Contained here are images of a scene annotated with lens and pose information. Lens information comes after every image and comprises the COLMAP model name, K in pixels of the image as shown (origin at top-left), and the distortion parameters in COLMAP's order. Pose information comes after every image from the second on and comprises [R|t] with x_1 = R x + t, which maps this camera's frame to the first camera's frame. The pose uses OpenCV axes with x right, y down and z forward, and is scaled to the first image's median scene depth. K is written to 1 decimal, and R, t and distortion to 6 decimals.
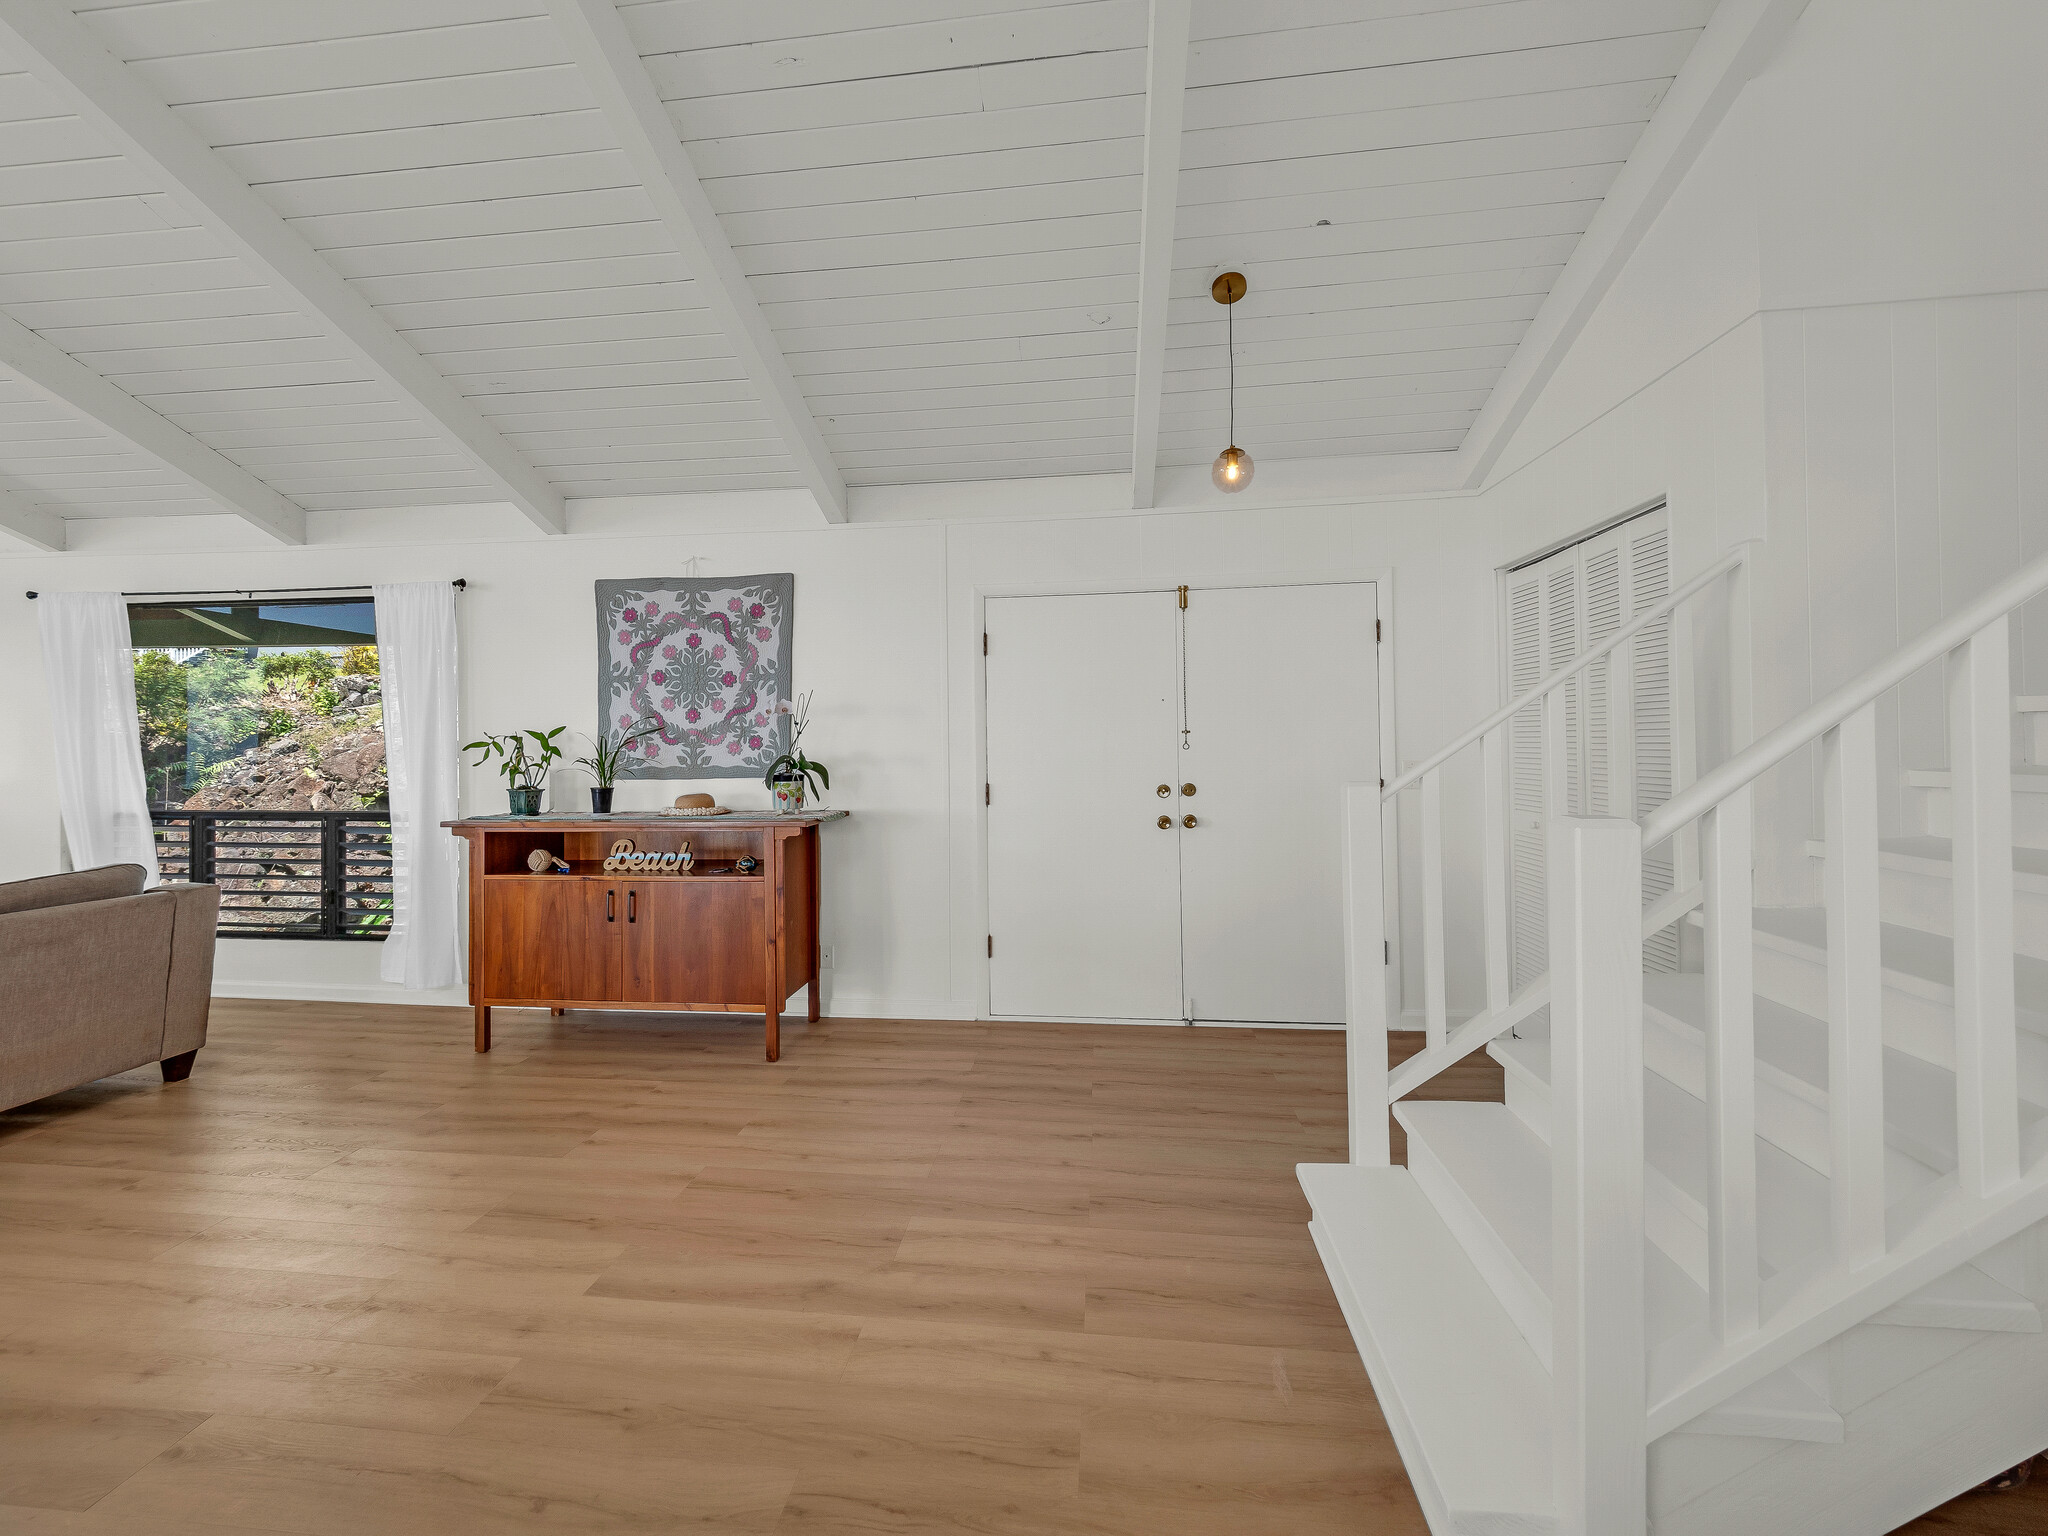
lens RADIAL K [[867.4, 0, 995.7], [0, 867.4, 736.4], [0, 0, 1]] dist [0.004557, 0.000596]
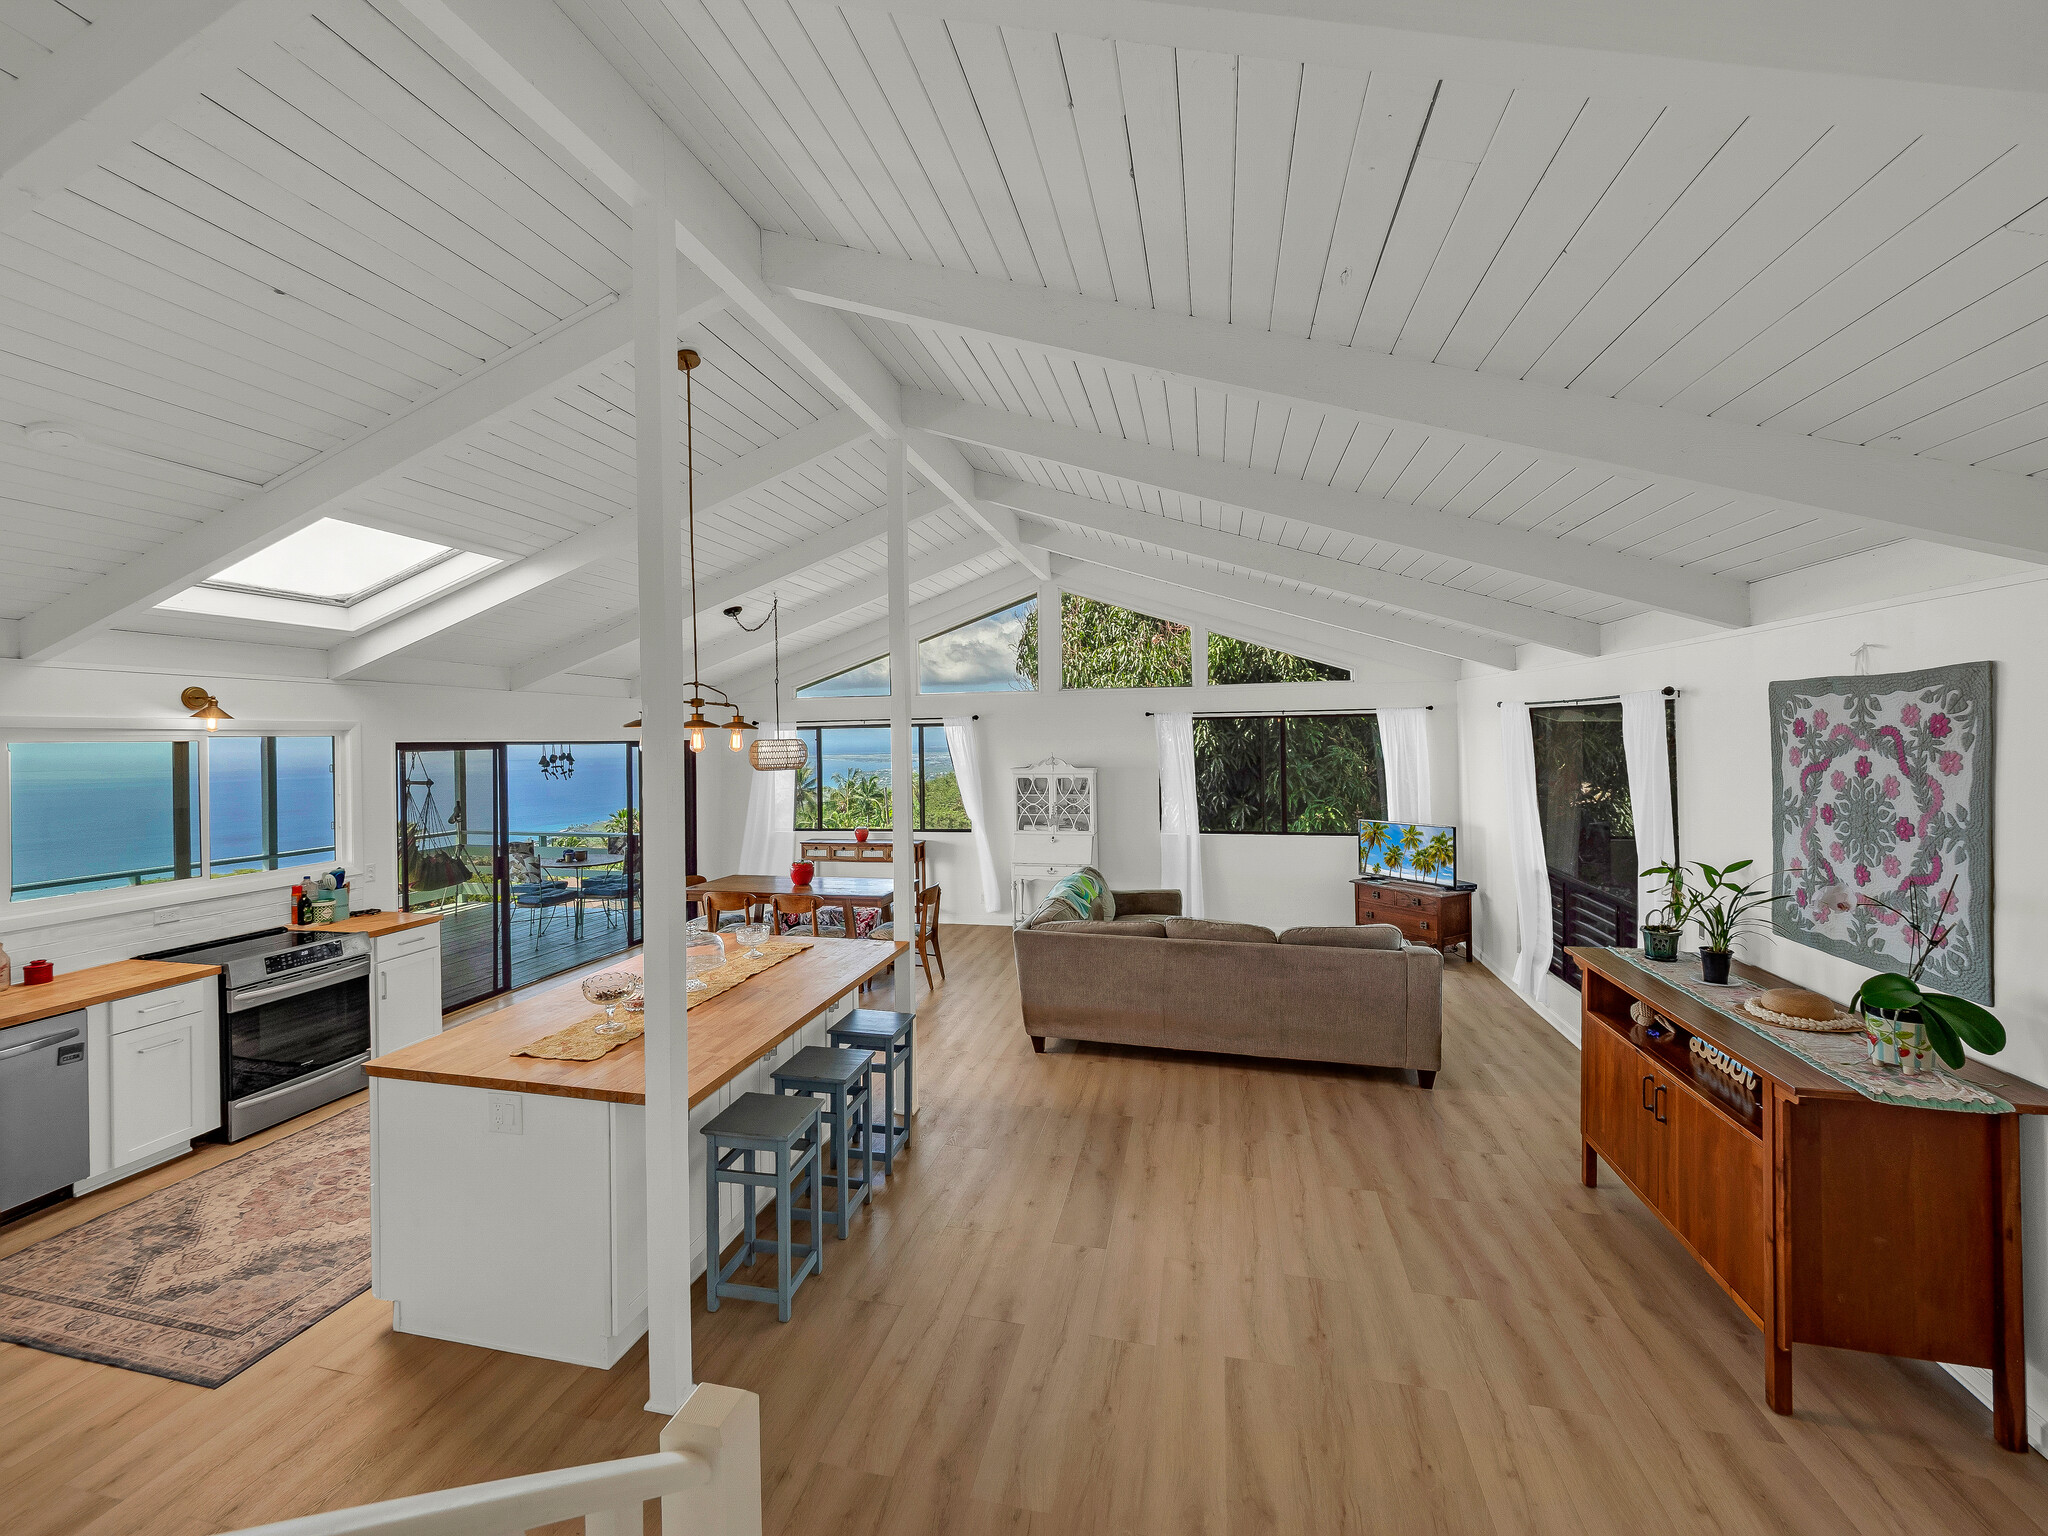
lens RADIAL K [[883.0, 0, 988.7], [0, 883.0, 736.4], [0, 0, 1]] dist [-0.000970, 0.000438]
pose [[-0.121311, 0.011628, -0.992546, 0.437436], [0.024364, 0.999665, 0.008734, -0.159086], [0.992316, -0.023123, -0.121553, 0.400080]]
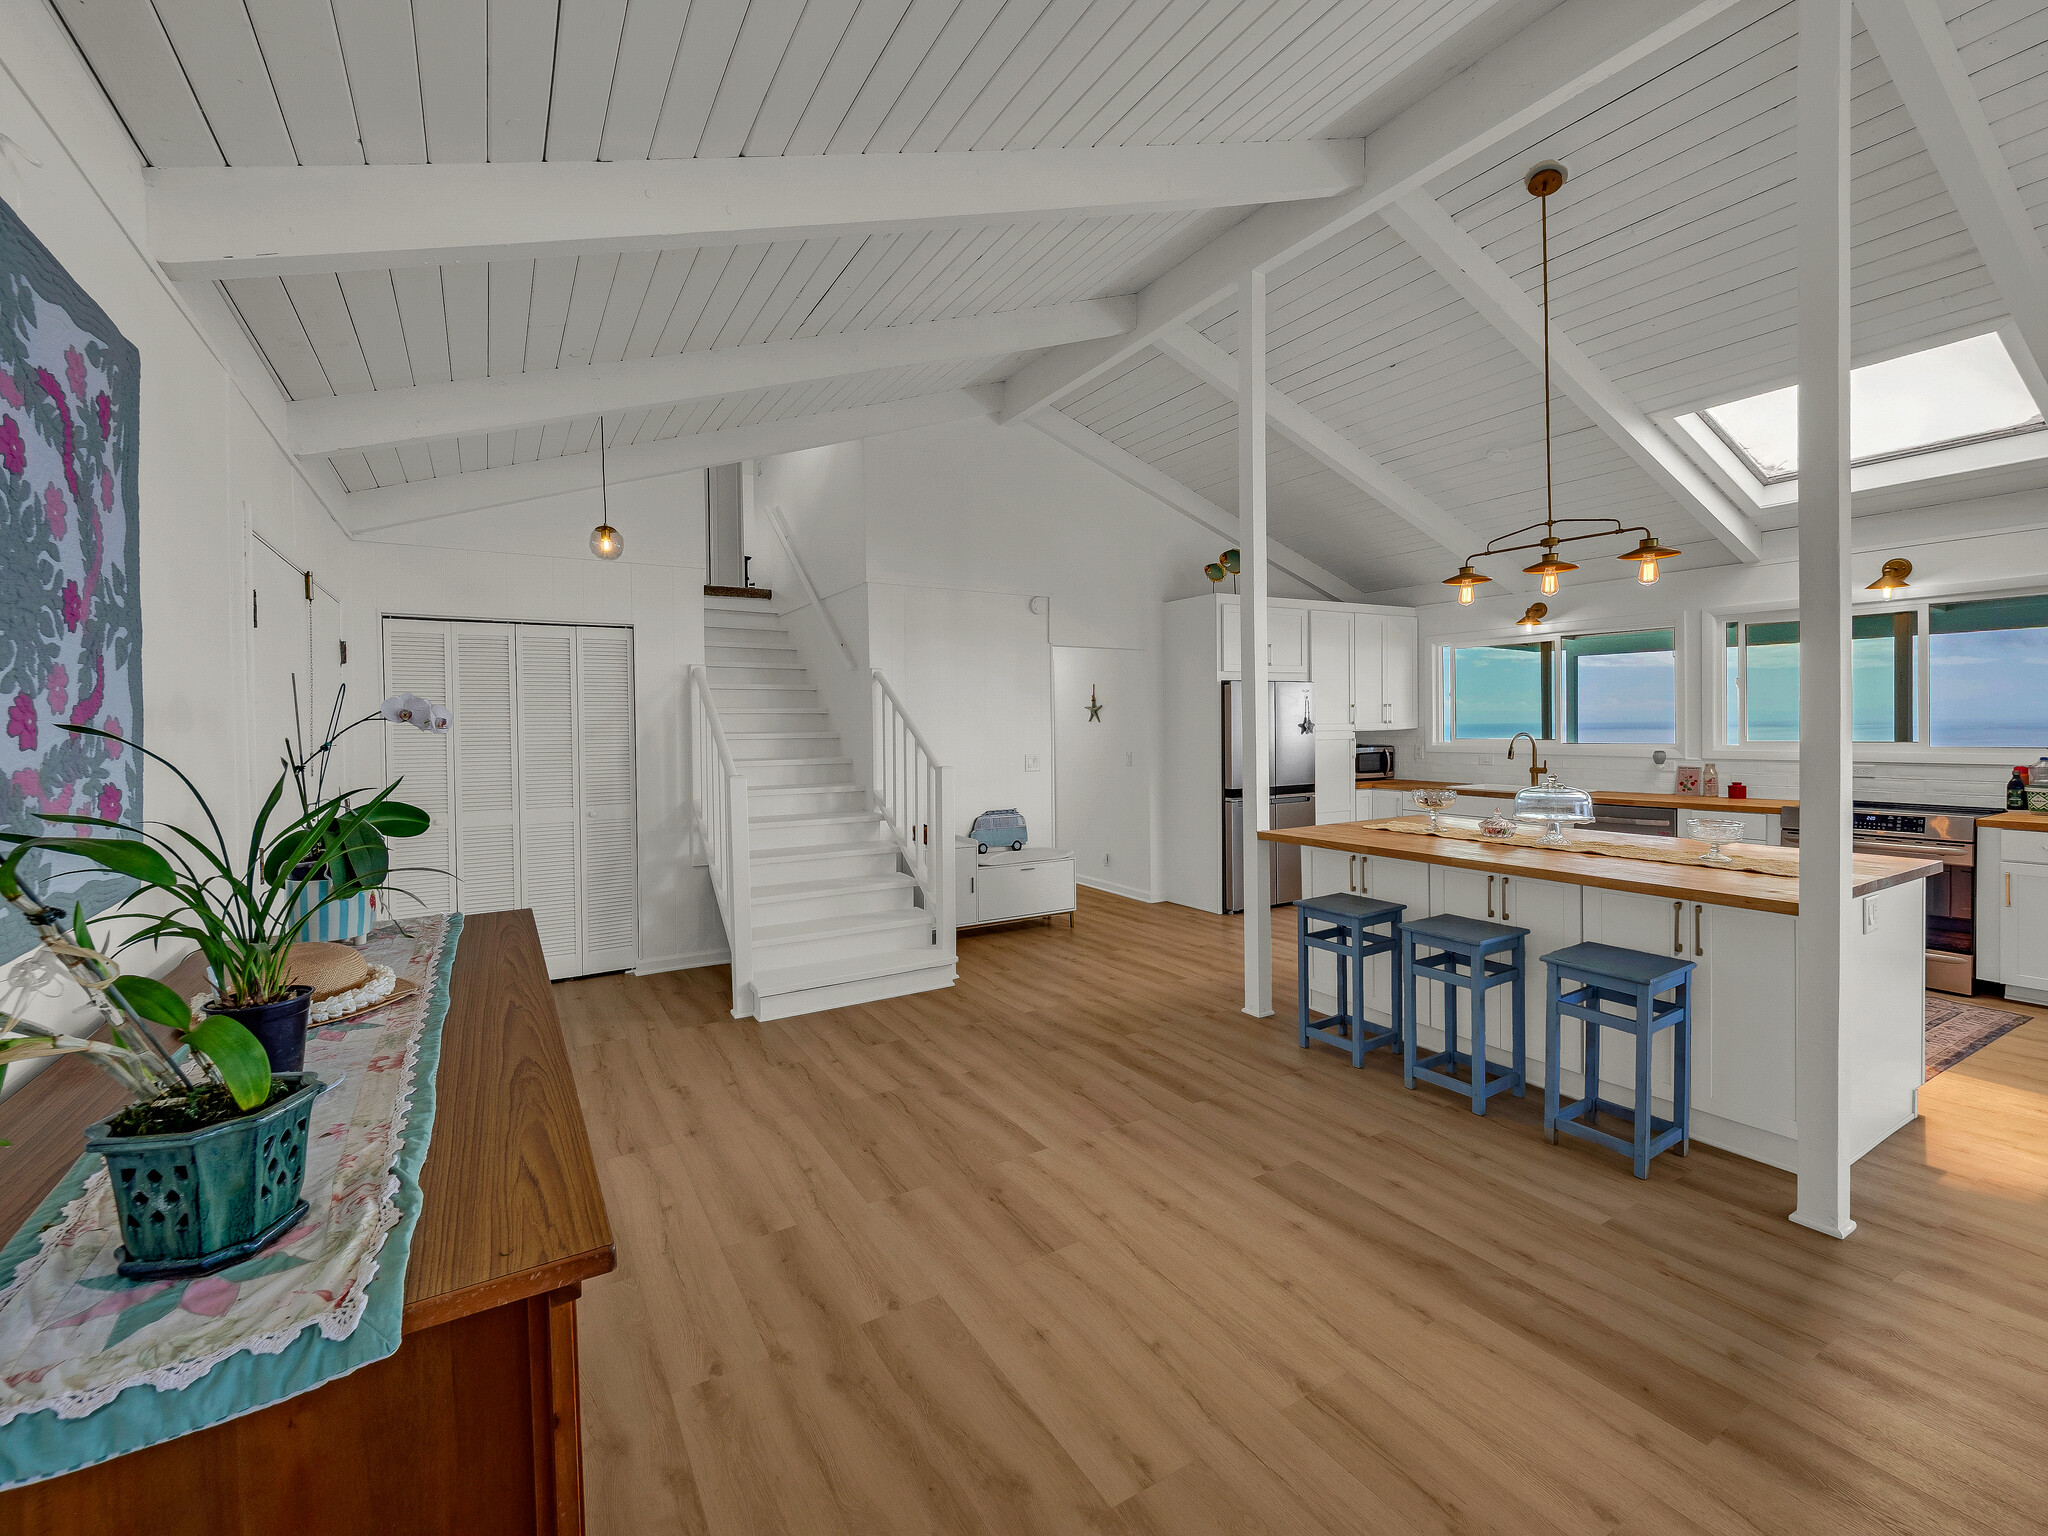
lens RADIAL K [[882.1, 0, 988.3], [0, 882.1, 735.0], [0, 0, 1]] dist [0.021252, -0.020276]
pose [[-0.598254, 0.005215, 0.801290, -0.760181], [0.008264, 0.999966, -0.000338, -0.013623], [-0.801264, 0.006419, -0.598276, 0.934947]]
